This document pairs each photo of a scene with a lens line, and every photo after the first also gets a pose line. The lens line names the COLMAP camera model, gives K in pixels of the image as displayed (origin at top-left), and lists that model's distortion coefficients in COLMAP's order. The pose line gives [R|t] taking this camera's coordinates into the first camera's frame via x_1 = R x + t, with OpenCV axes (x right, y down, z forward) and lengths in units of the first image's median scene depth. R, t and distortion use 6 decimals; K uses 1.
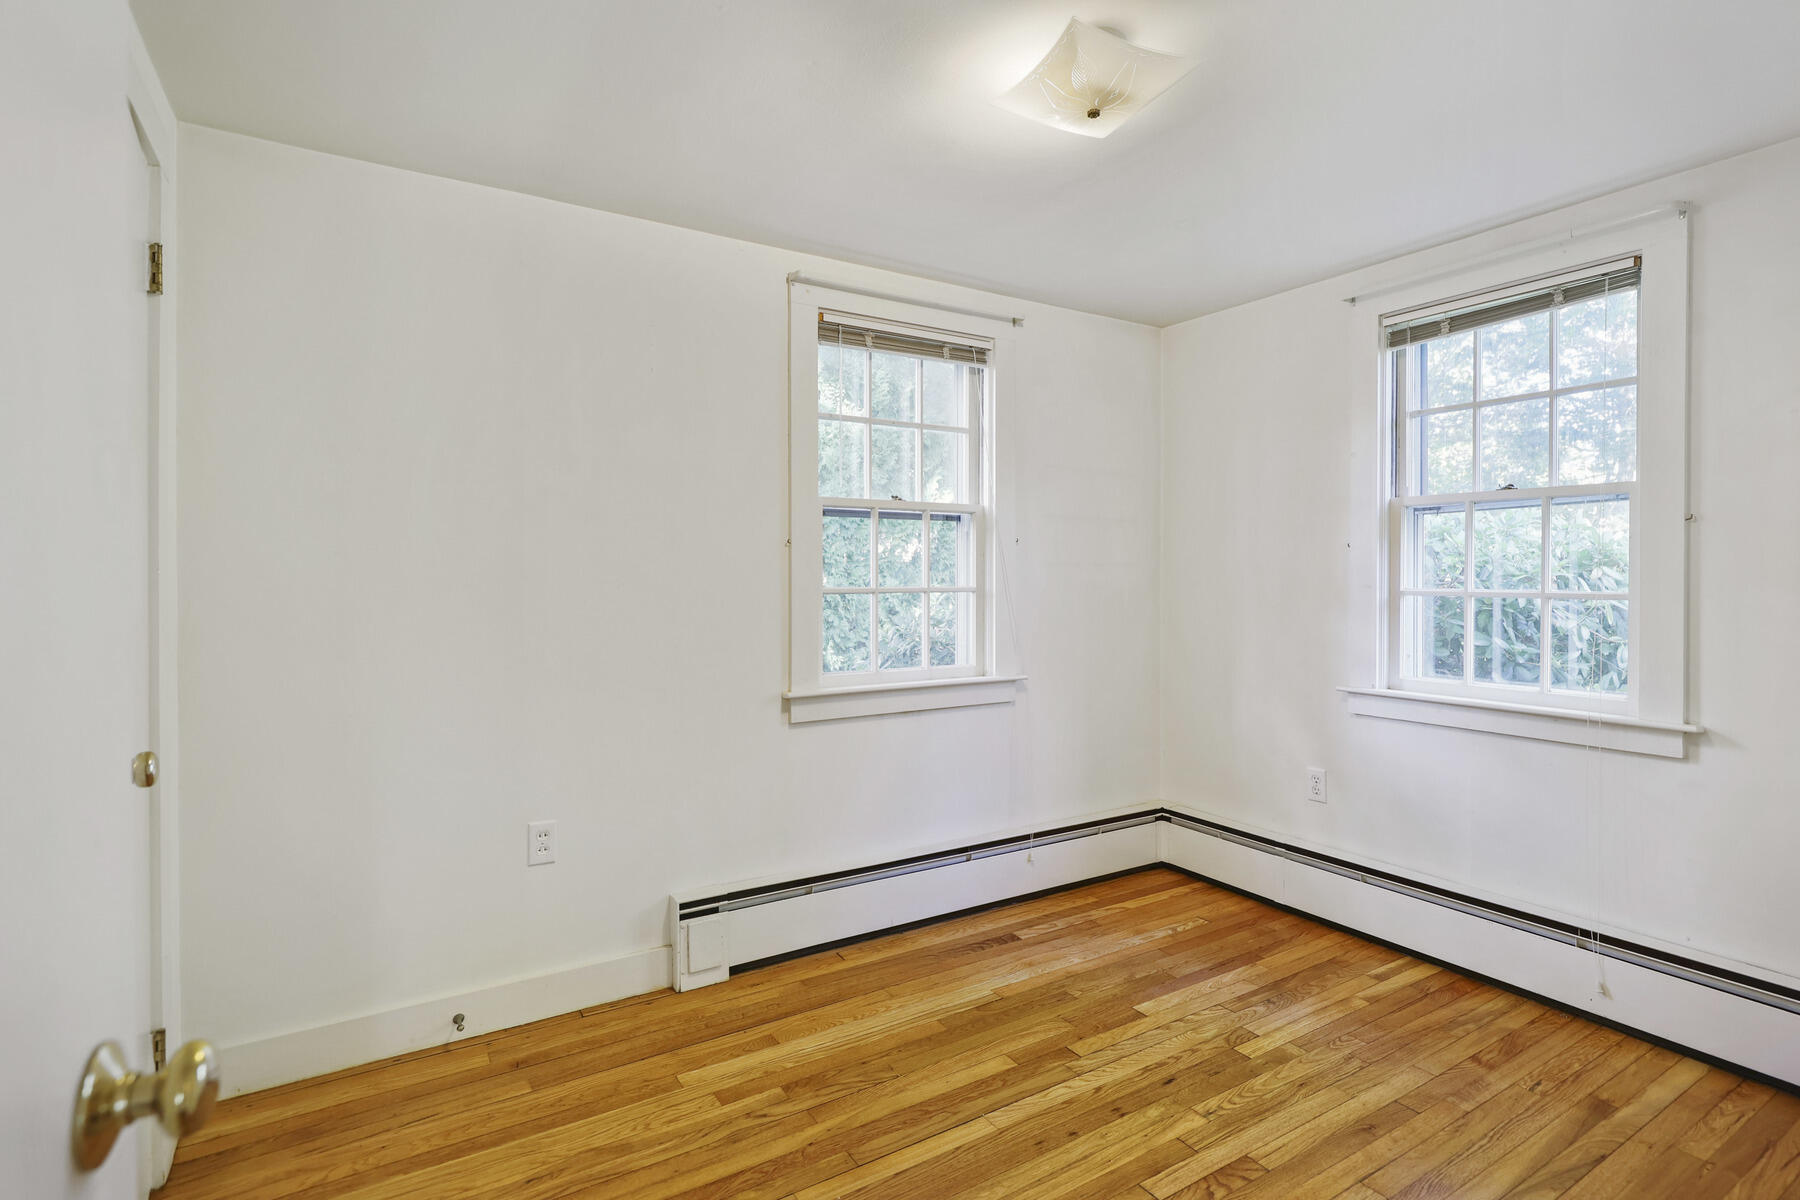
lens RADIAL K [[880.1, 0, 887.3], [0, 880.1, 594.7], [0, 0, 1]] dist [0.002513, -0.000021]
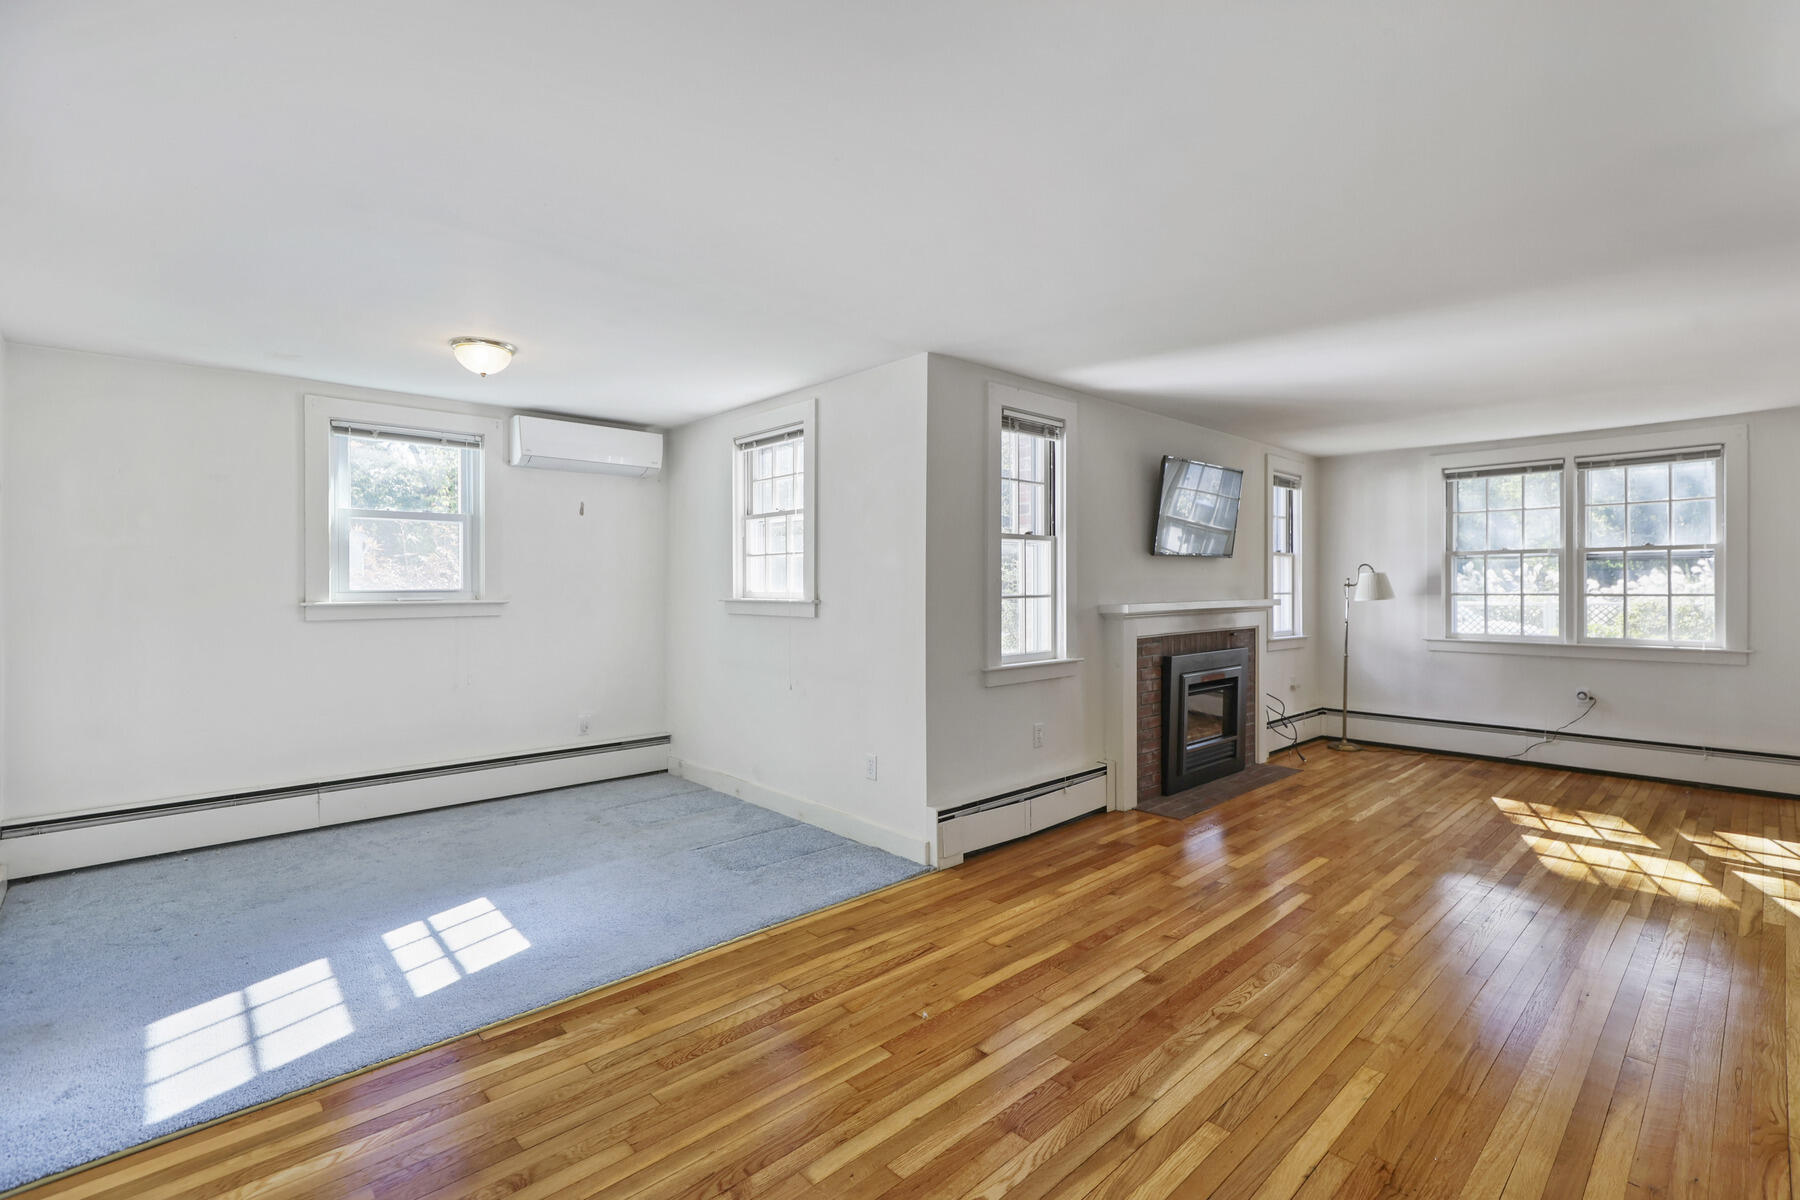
lens RADIAL K [[817.7, 0, 924.3], [0, 817.7, 580.2], [0, 0, 1]] dist [-0.004197, 0.000586]
pose [[0.980132, -0.008069, 0.198184, -0.482203], [0.013455, 0.999575, -0.025846, 0.000112], [-0.197892, 0.027999, 0.979824, -0.314905]]
